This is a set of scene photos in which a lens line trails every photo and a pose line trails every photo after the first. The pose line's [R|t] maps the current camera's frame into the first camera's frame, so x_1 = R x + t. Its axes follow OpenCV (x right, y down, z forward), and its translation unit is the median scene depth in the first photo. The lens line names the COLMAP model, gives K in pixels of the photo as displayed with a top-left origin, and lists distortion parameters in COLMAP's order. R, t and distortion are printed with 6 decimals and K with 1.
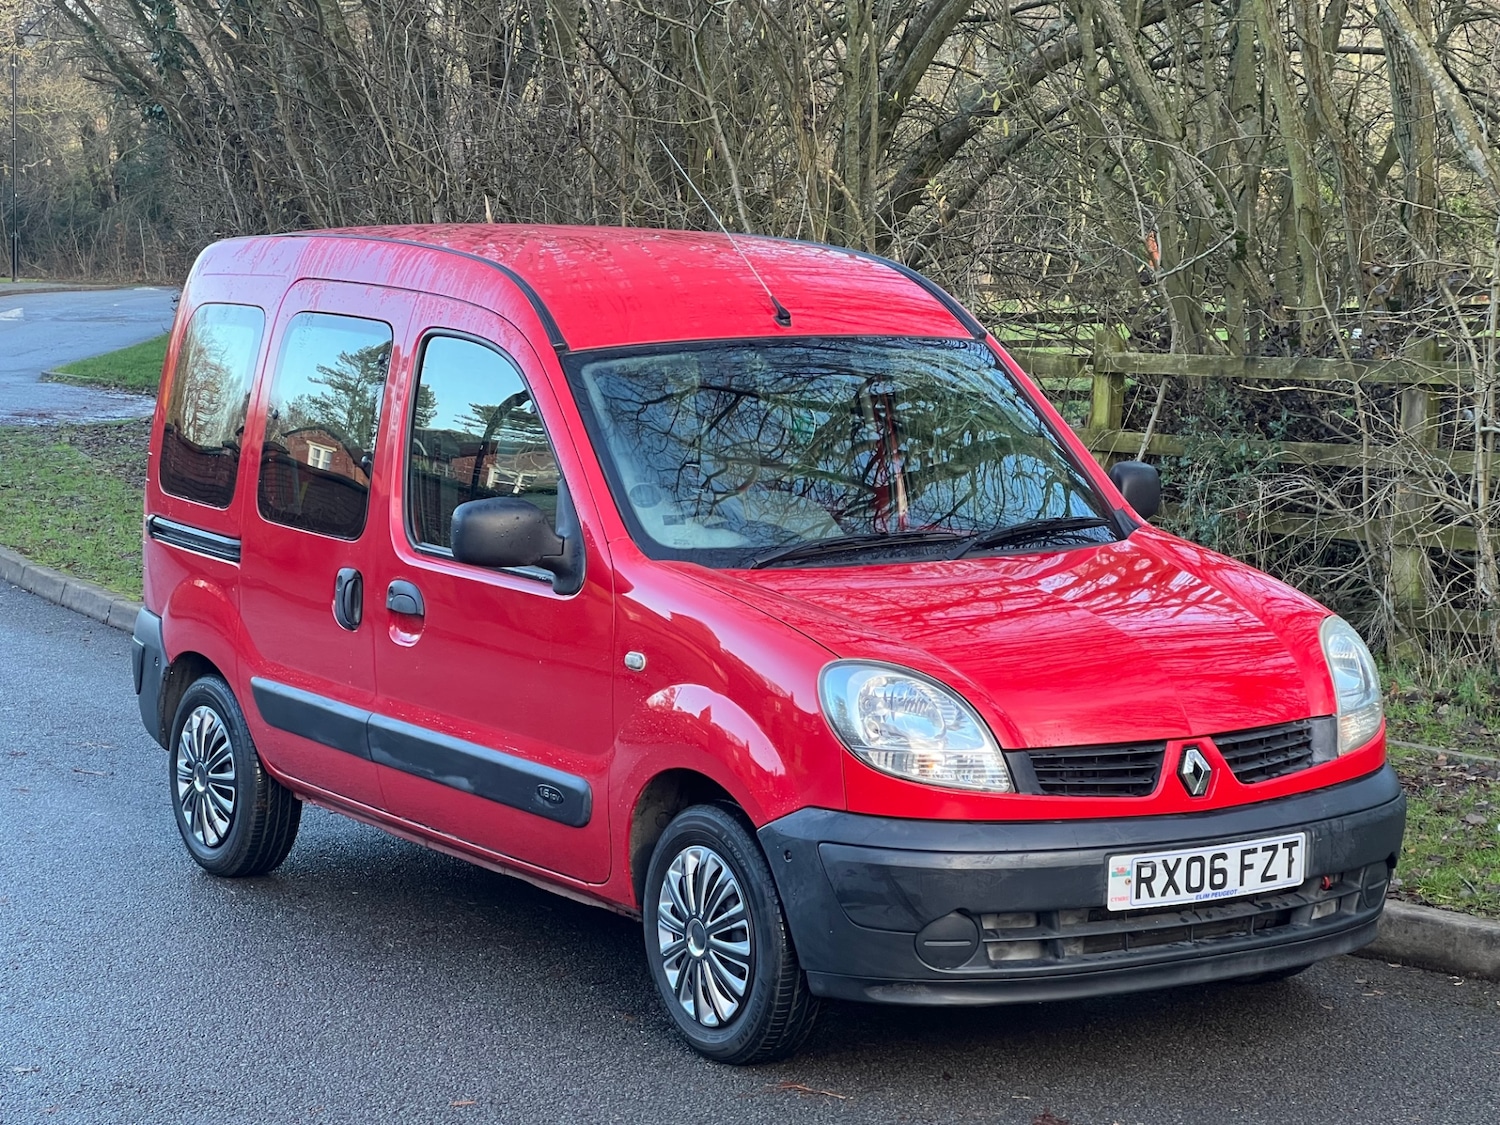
lens RADIAL K [[3379.9, 0, 750.2], [0, 3379.9, 527.6], [0, 0, 1]] dist [-0.179230, 7.721130]
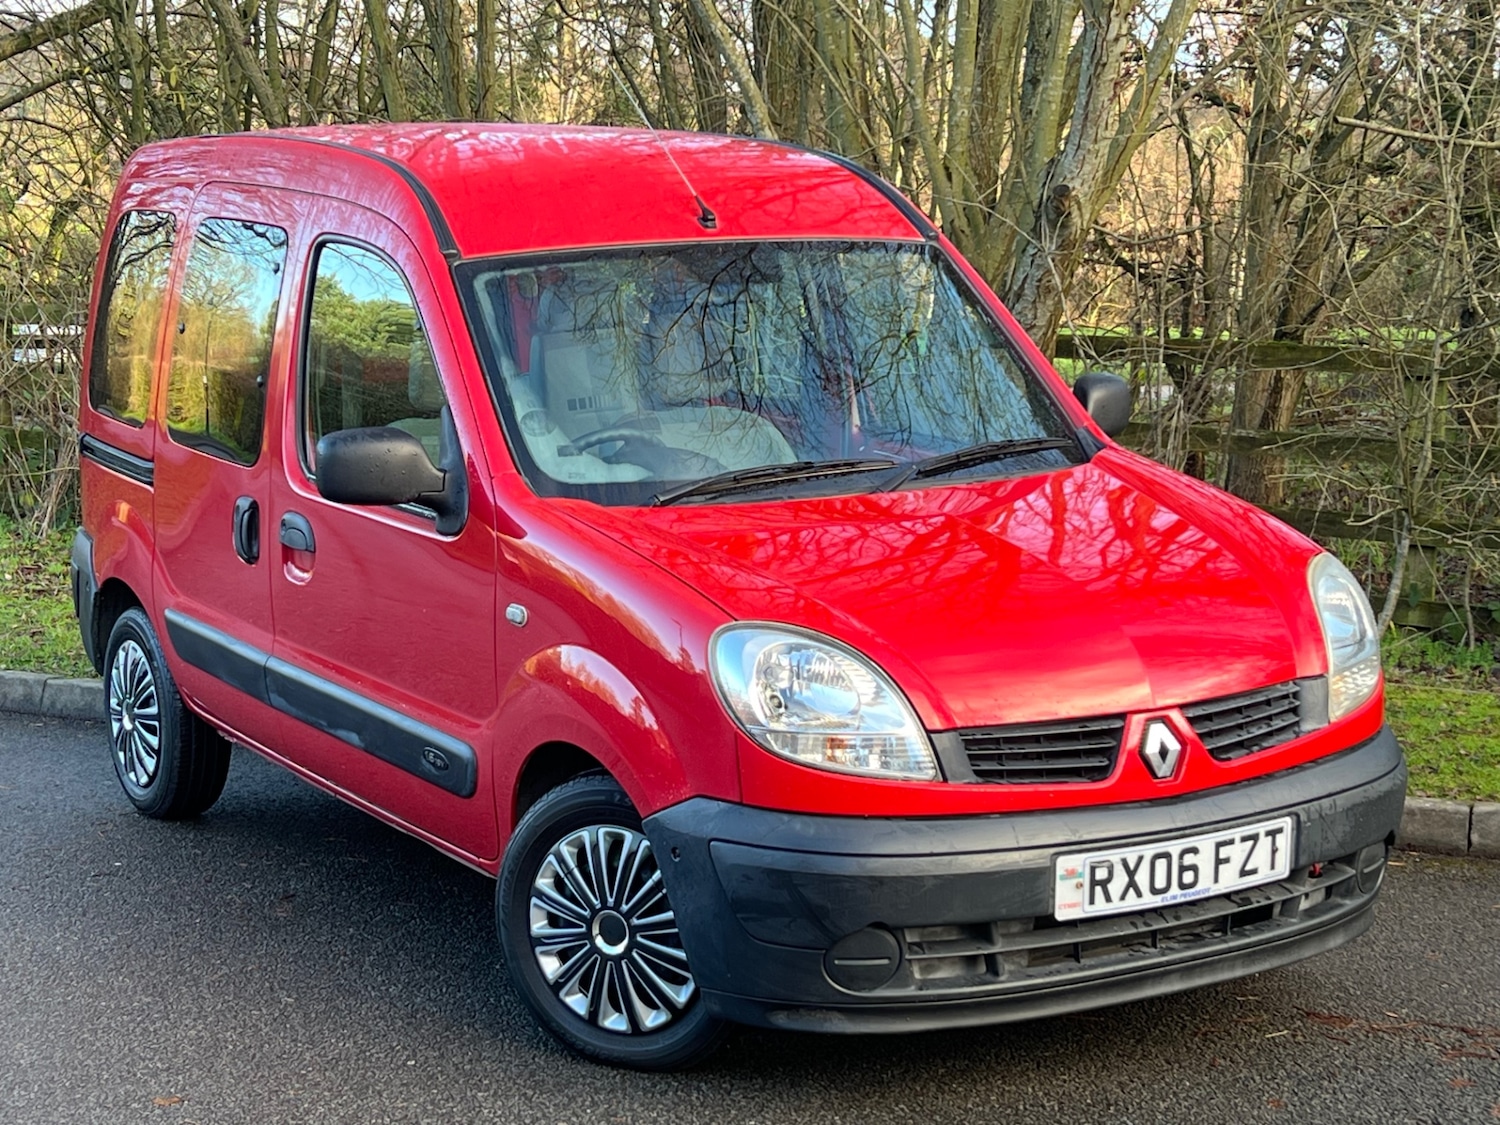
lens RADIAL K [[2670.6, 0, 750.0], [0, 2670.6, 562.5], [0, 0, 1]] dist [0.333712, -1.474233]
pose [[0.999521, -0.006285, -0.030289, 0.049733], [0.008046, 0.998262, 0.058379, -0.014783], [0.029869, -0.058594, 0.997835, 0.328201]]
